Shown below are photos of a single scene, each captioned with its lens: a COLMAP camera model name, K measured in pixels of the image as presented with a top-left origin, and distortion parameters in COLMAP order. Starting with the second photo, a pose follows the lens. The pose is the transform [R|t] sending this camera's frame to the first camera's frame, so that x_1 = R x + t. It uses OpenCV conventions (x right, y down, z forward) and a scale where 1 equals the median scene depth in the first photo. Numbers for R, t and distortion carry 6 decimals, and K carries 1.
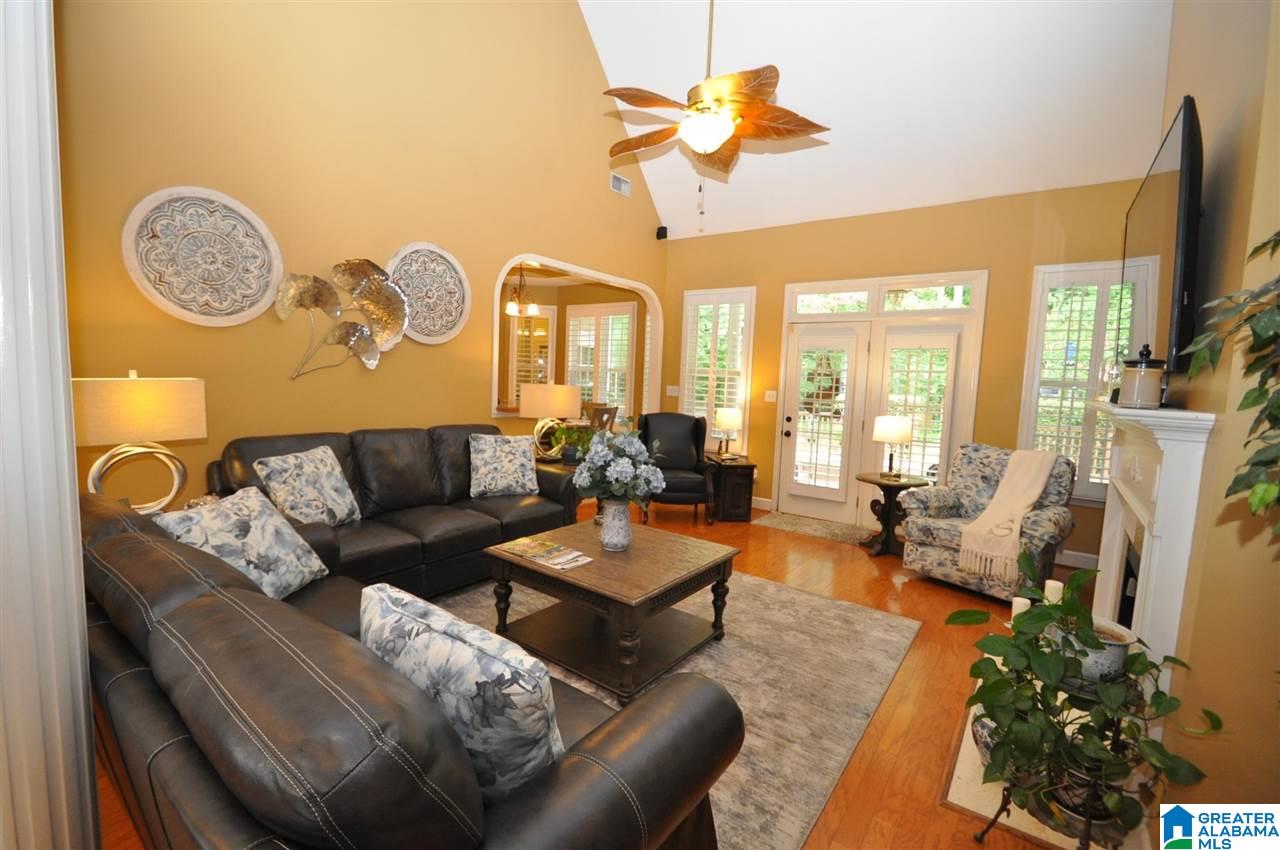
lens RADIAL K [[562.4, 0, 640.0], [0, 562.4, 425.0], [0, 0, 1]] dist [0.020326, -0.017856]
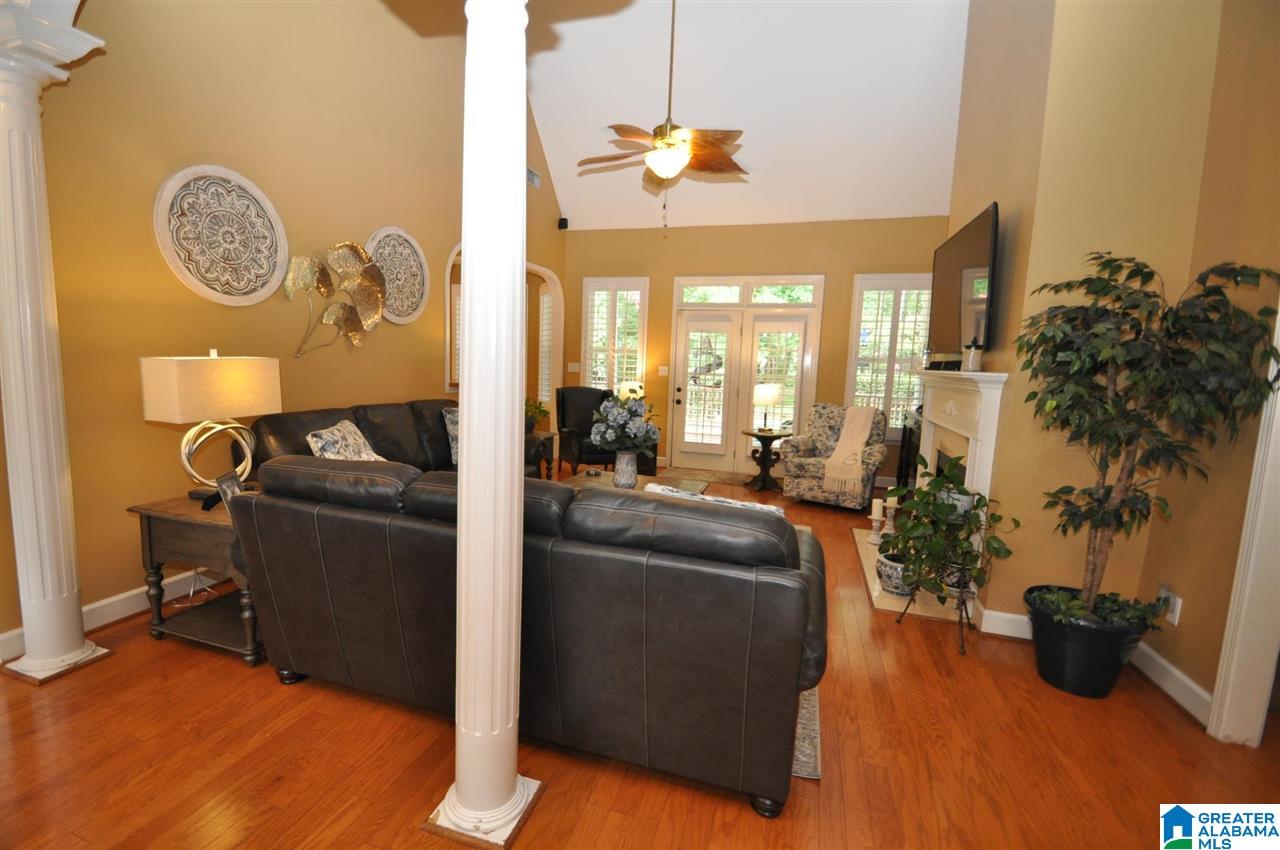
lens RADIAL K [[562.4, 0, 640.0], [0, 562.4, 425.0], [0, 0, 1]] dist [0.020326, -0.017856]
pose [[0.940768, -0.043598, 0.336238, -0.318732], [0.030300, 0.998541, 0.044697, 0.012321], [-0.337696, -0.031862, 0.940716, -0.157497]]
